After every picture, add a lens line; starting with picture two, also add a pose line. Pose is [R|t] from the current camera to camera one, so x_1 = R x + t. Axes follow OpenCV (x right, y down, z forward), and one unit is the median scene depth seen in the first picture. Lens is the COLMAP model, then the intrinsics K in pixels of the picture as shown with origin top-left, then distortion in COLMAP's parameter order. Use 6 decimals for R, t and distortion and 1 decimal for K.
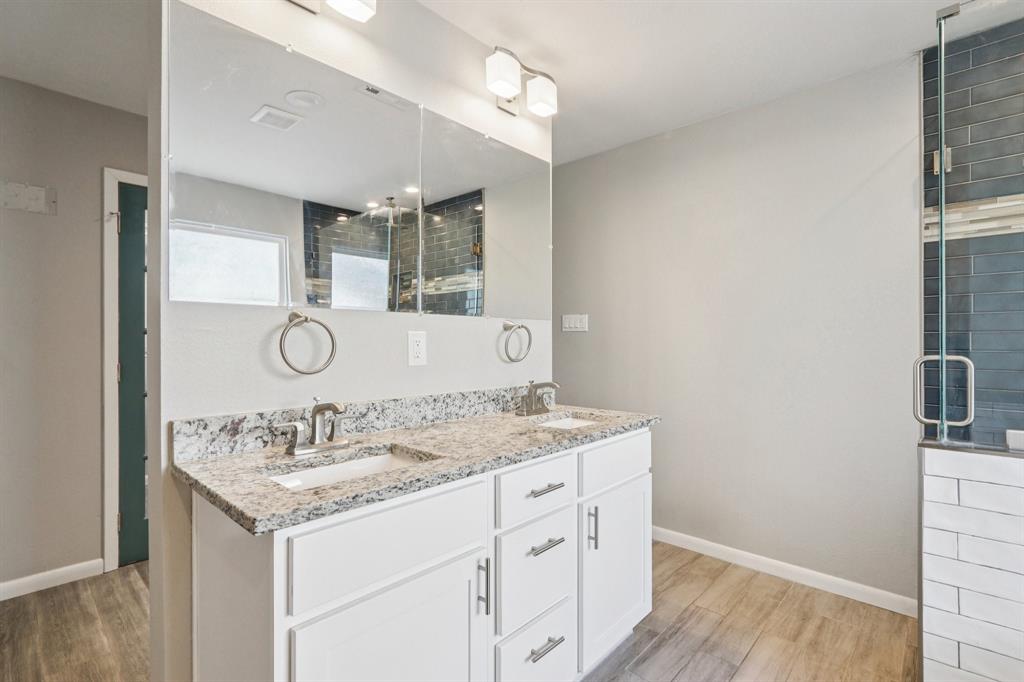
lens RADIAL K [[474.8, 0, 511.8], [0, 474.8, 341.3], [0, 0, 1]] dist [-0.010700, 0.000372]
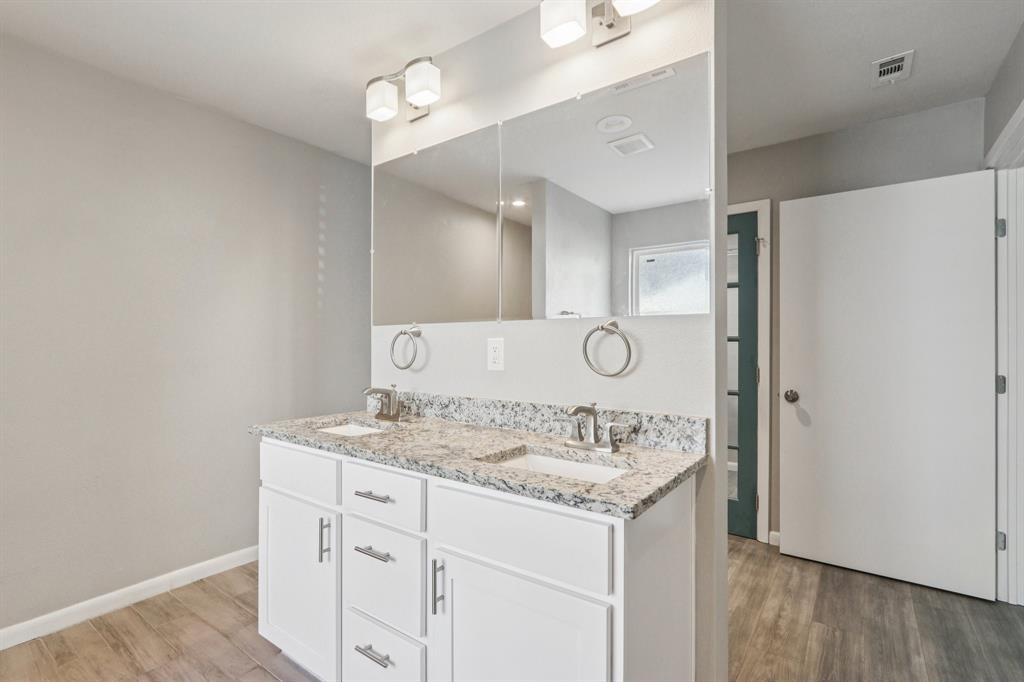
lens RADIAL K [[474.8, 0, 516.6], [0, 474.8, 344.5], [0, 0, 1]] dist [-0.010700, 0.000372]
pose [[0.123846, -0.004449, -0.992292, 0.854464], [-0.003143, 0.999983, -0.004876, -0.001288], [0.992297, 0.003723, 0.123830, 0.914964]]
